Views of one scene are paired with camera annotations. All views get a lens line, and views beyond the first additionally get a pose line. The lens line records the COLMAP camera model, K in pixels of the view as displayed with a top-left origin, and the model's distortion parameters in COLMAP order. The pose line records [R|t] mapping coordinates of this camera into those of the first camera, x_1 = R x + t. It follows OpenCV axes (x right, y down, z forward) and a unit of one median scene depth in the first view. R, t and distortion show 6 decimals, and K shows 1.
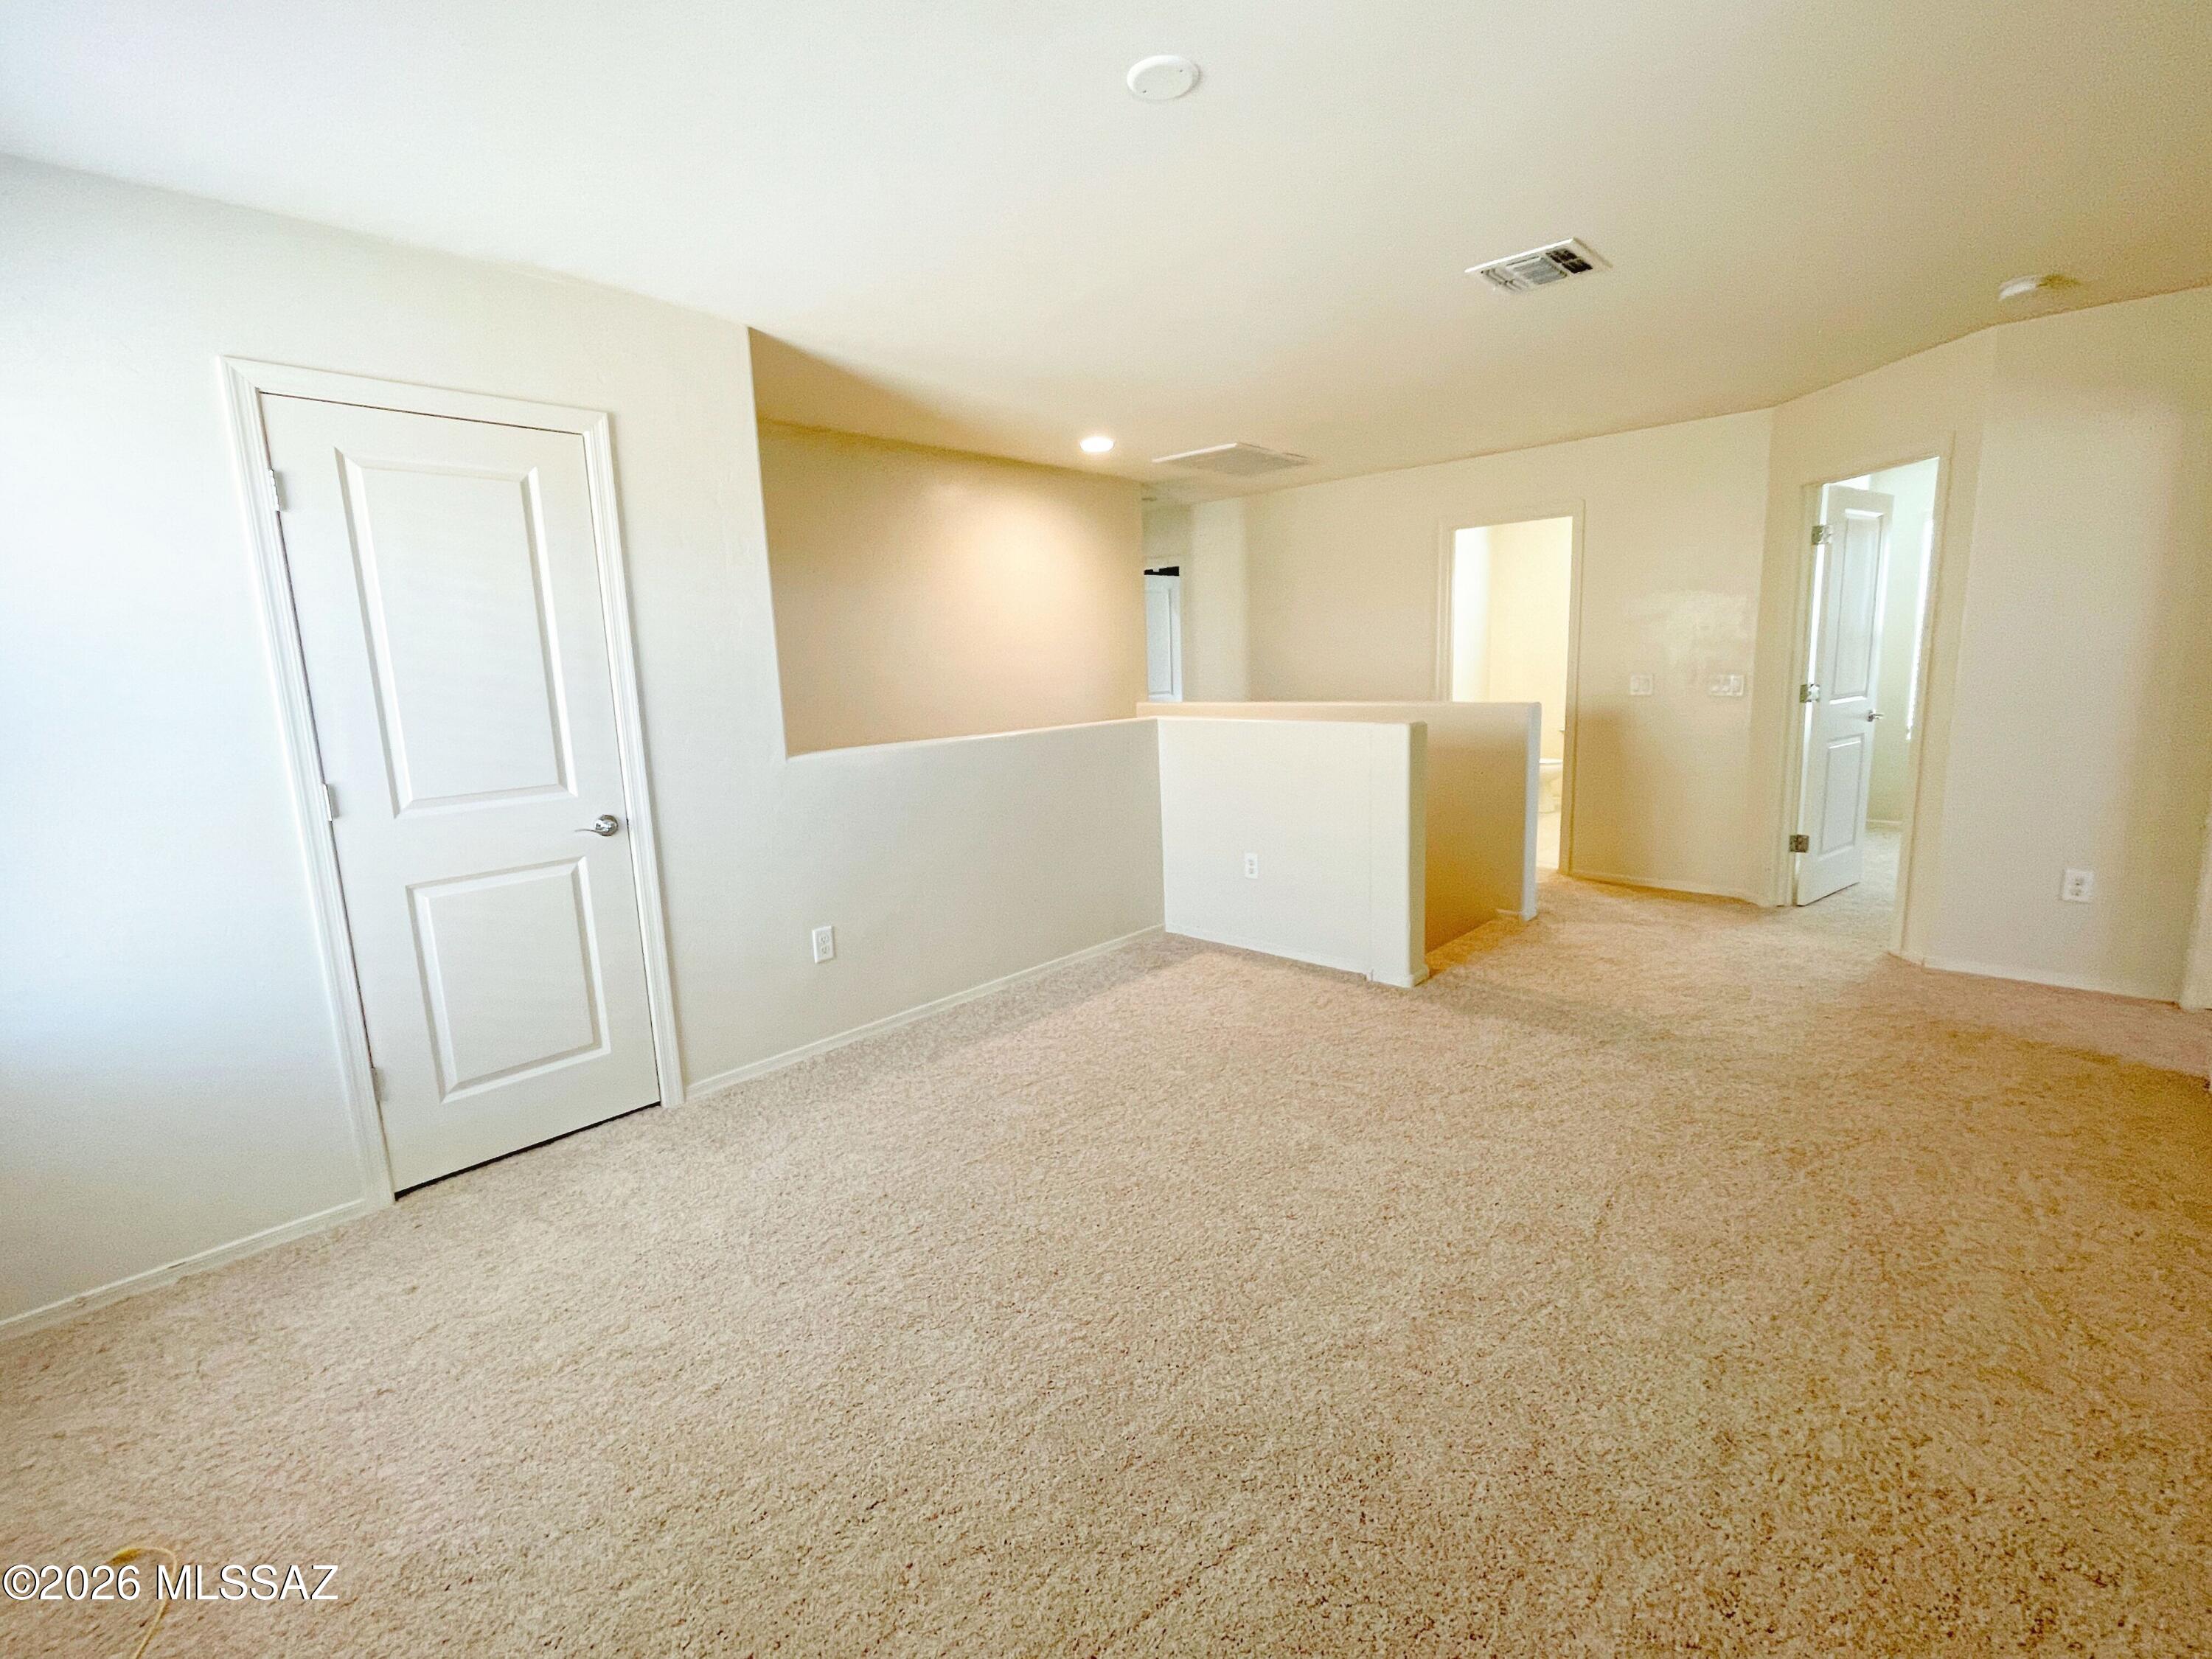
lens RADIAL K [[991.7, 0, 1145.6], [0, 991.7, 823.9], [0, 0, 1]] dist [0.000237, 0.000126]
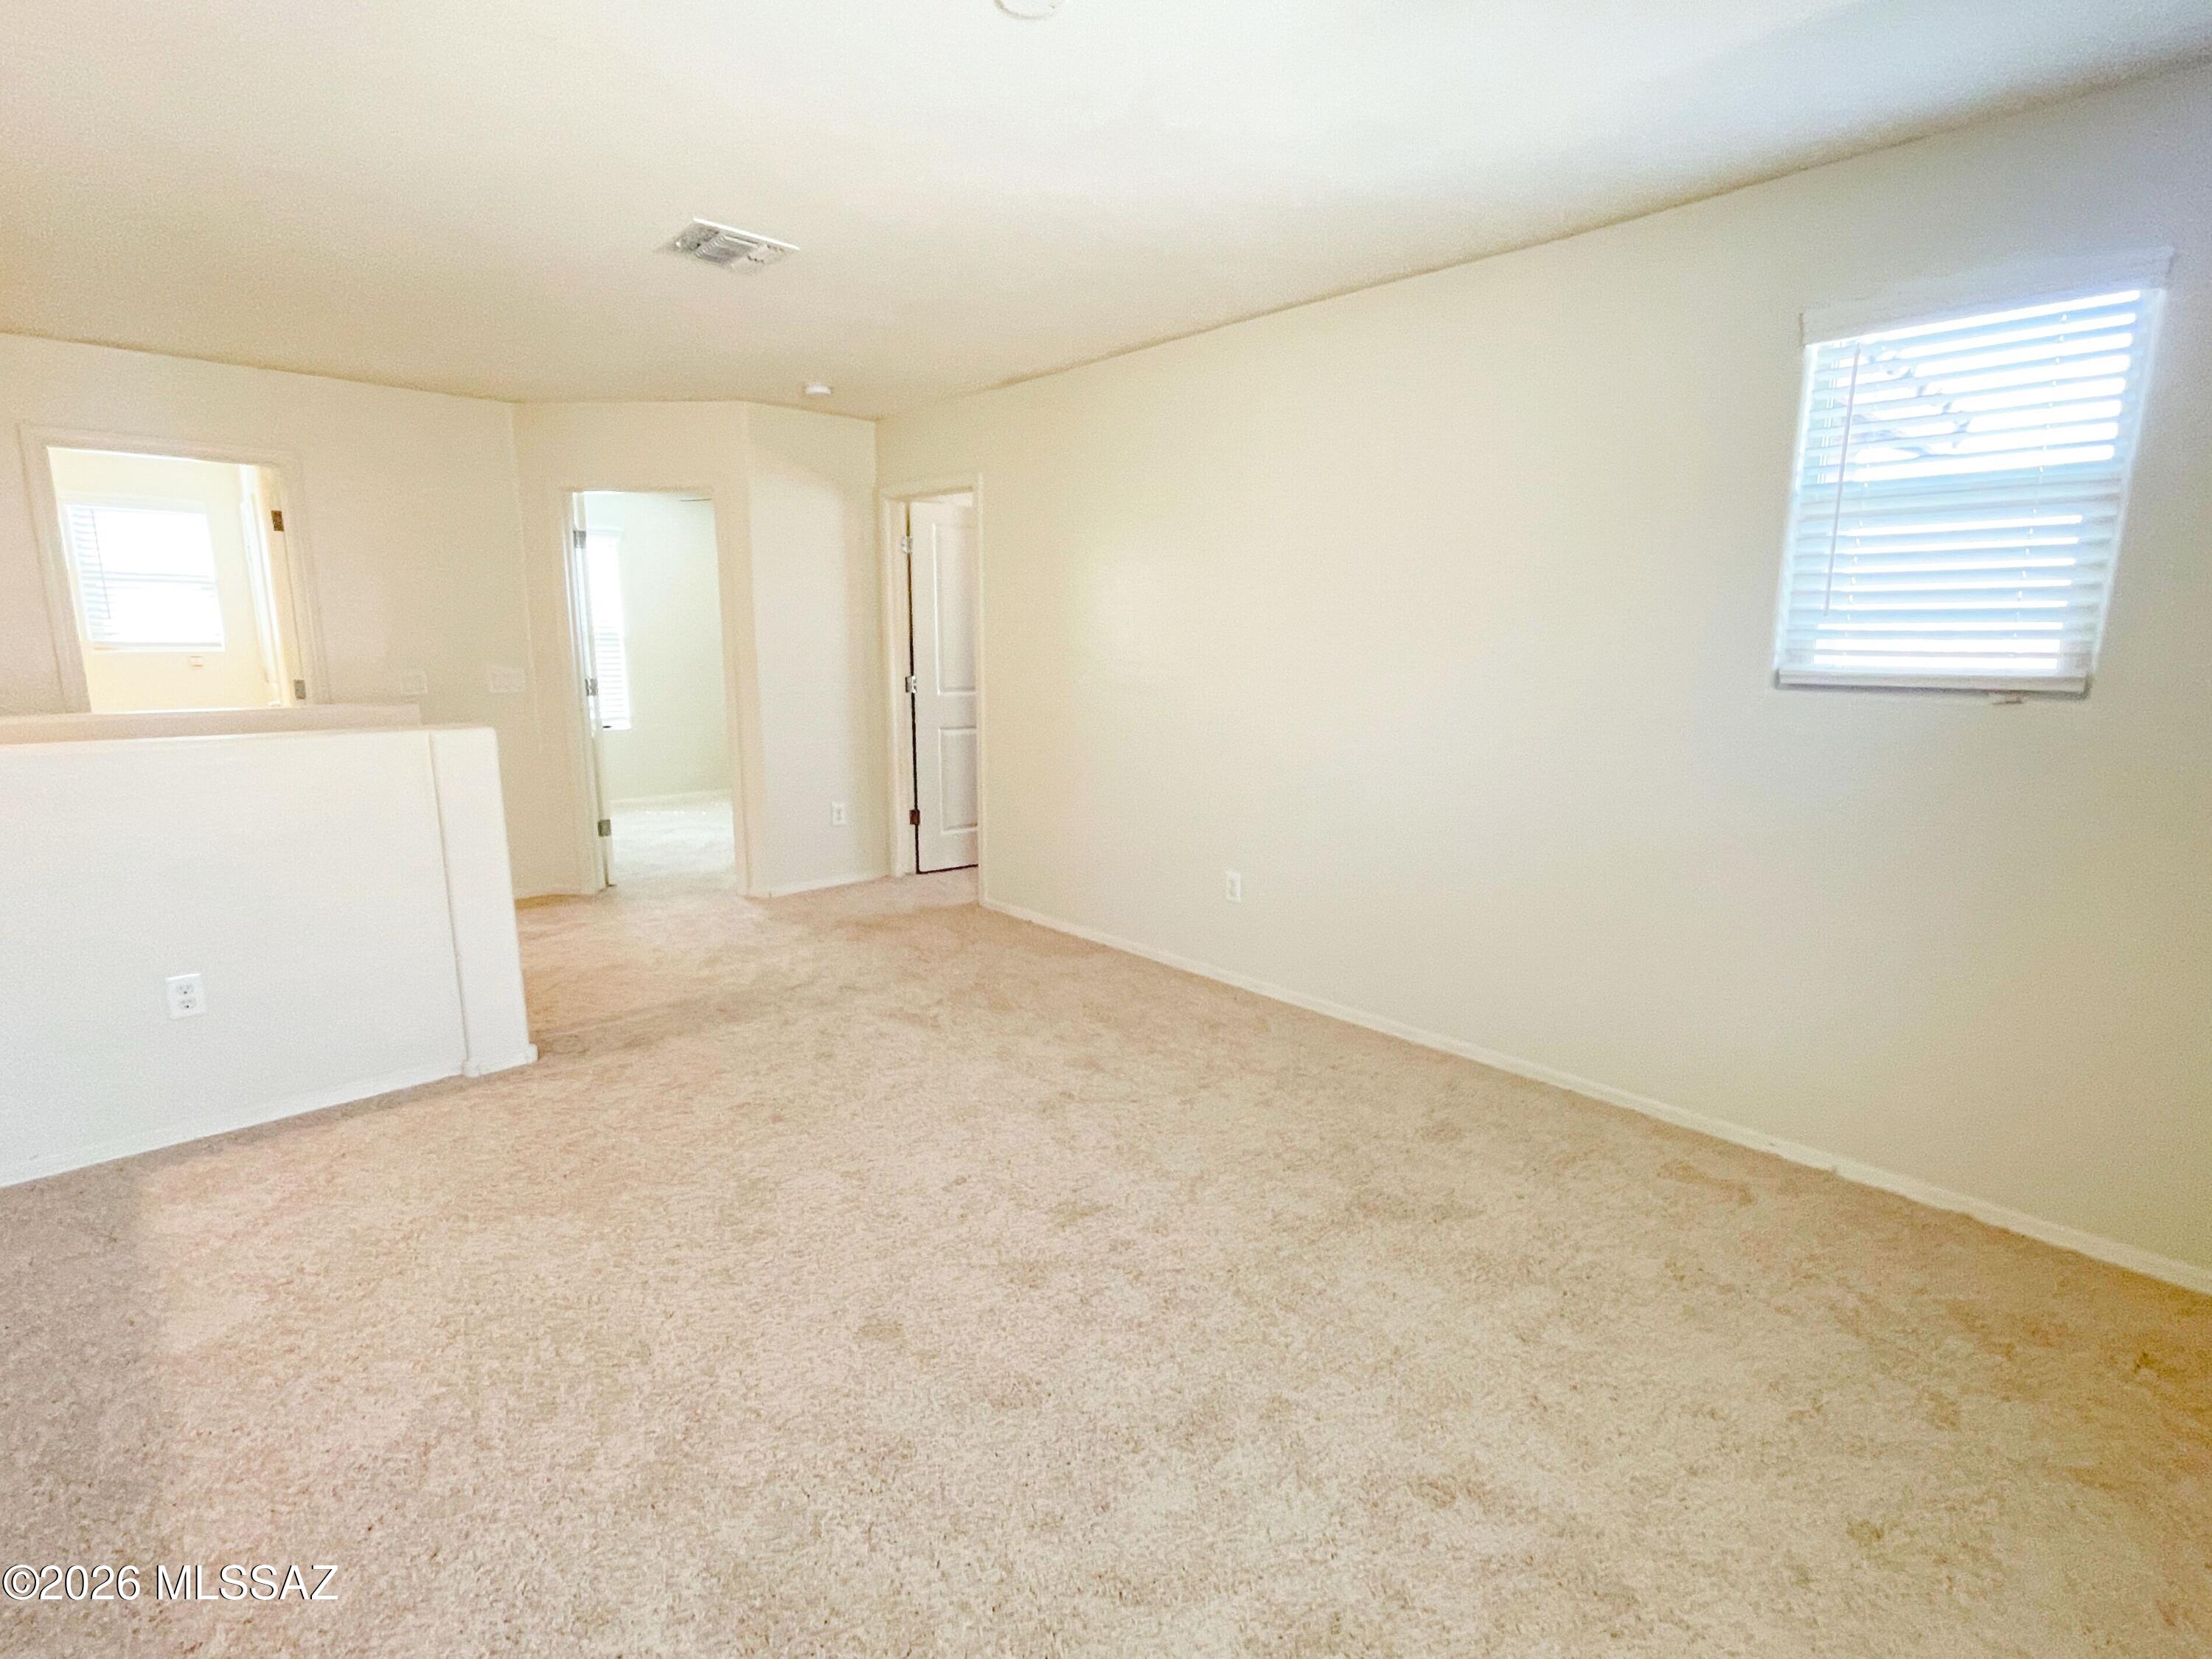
lens RADIAL K [[991.7, 0, 1145.6], [0, 991.7, 823.9], [0, 0, 1]] dist [0.000237, 0.000126]
pose [[0.066139, -0.150981, 0.986322, -0.548453], [0.155791, 0.977926, 0.139249, -0.065311], [-0.985573, 0.144450, 0.088200, 0.506122]]
